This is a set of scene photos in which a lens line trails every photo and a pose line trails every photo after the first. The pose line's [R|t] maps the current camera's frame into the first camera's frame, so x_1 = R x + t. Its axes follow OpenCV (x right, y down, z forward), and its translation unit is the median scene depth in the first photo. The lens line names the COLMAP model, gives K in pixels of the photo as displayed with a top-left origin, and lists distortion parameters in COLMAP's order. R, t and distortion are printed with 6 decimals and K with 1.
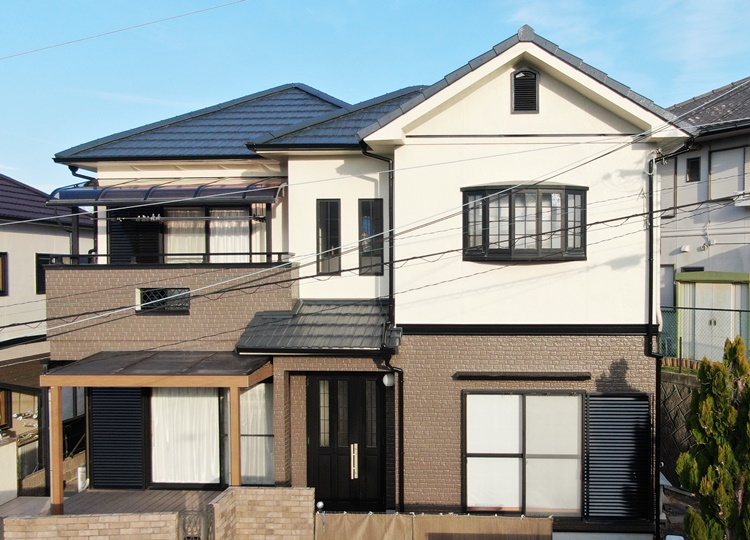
lens RADIAL K [[749.8, 0, 455.9], [0, 749.8, 291.3], [0, 0, 1]] dist [-0.020088, 0.007549]
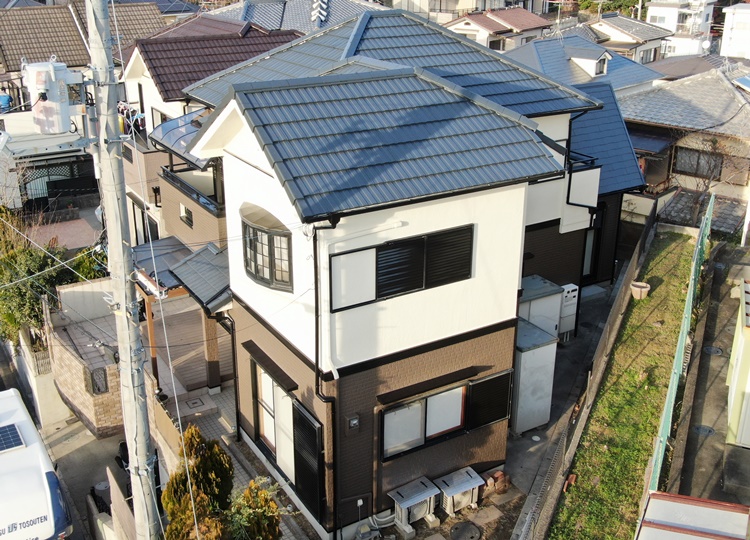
lens RADIAL K [[816.0, 0, 362.8], [0, 816.0, 244.2], [0, 0, 1]] dist [-0.013534, -0.008819]
pose [[0.553106, 0.292135, -0.780212, 1.129314], [-0.018324, 0.940544, 0.339178, -0.512225], [0.832909, -0.173305, 0.525574, 0.462995]]
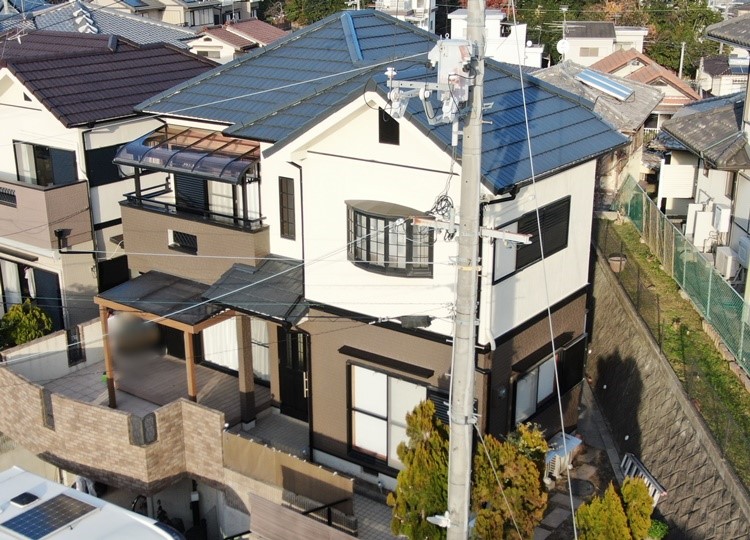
lens RADIAL K [[998.4, 0, 375.6], [0, 998.4, 293.9], [0, 0, 1]] dist [-0.028392, -0.026315]
pose [[0.830983, 0.184514, -0.524806, 0.885762], [-0.011660, 0.948961, 0.315178, -0.487631], [0.556175, -0.255788, 0.790722, -0.244087]]
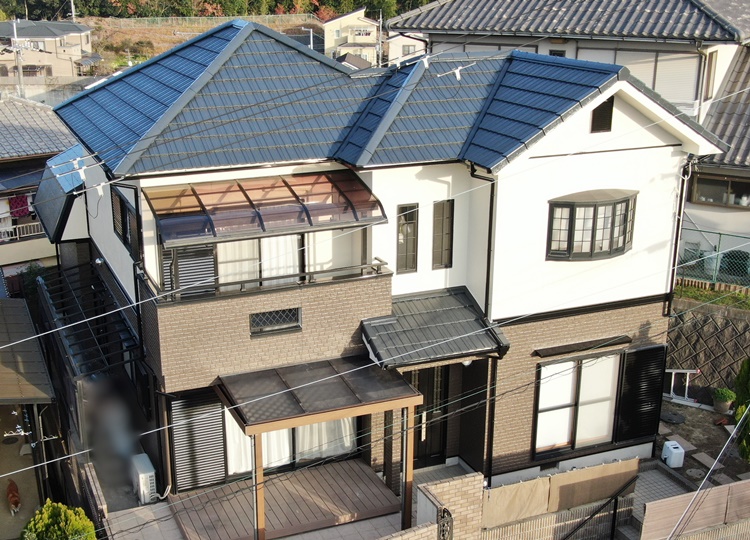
lens RADIAL K [[990.2, 0, 325.9], [0, 990.2, 306.6], [0, 0, 1]] dist [0.005009, 0.010875]
pose [[0.911295, -0.141672, 0.386613, -0.906098], [0.016653, 0.950857, 0.309183, -0.454318], [-0.411416, -0.275319, 0.868870, -0.222105]]
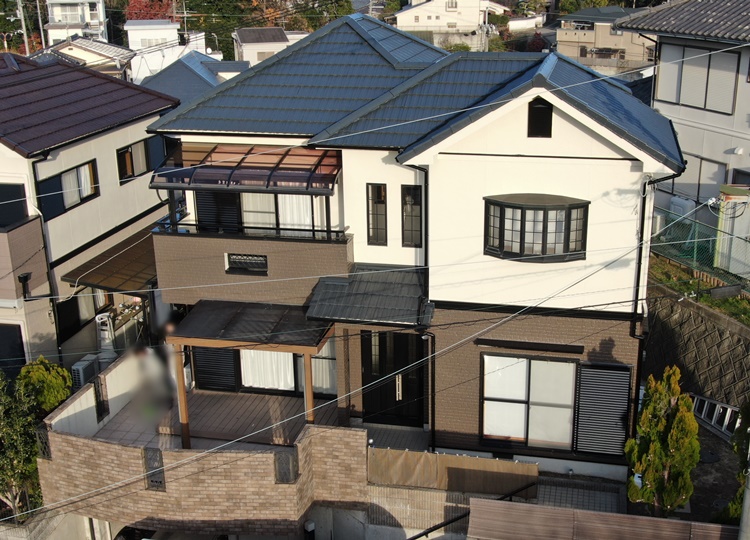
lens RADIAL K [[940.6, 0, 411.7], [0, 940.6, 272.0], [0, 0, 1]] dist [0.027580, -0.058089]
pose [[0.988816, 0.043029, -0.142801, 0.113002], [0.001462, 0.954635, 0.297775, -0.468721], [0.149136, -0.294653, 0.943895, -0.474934]]
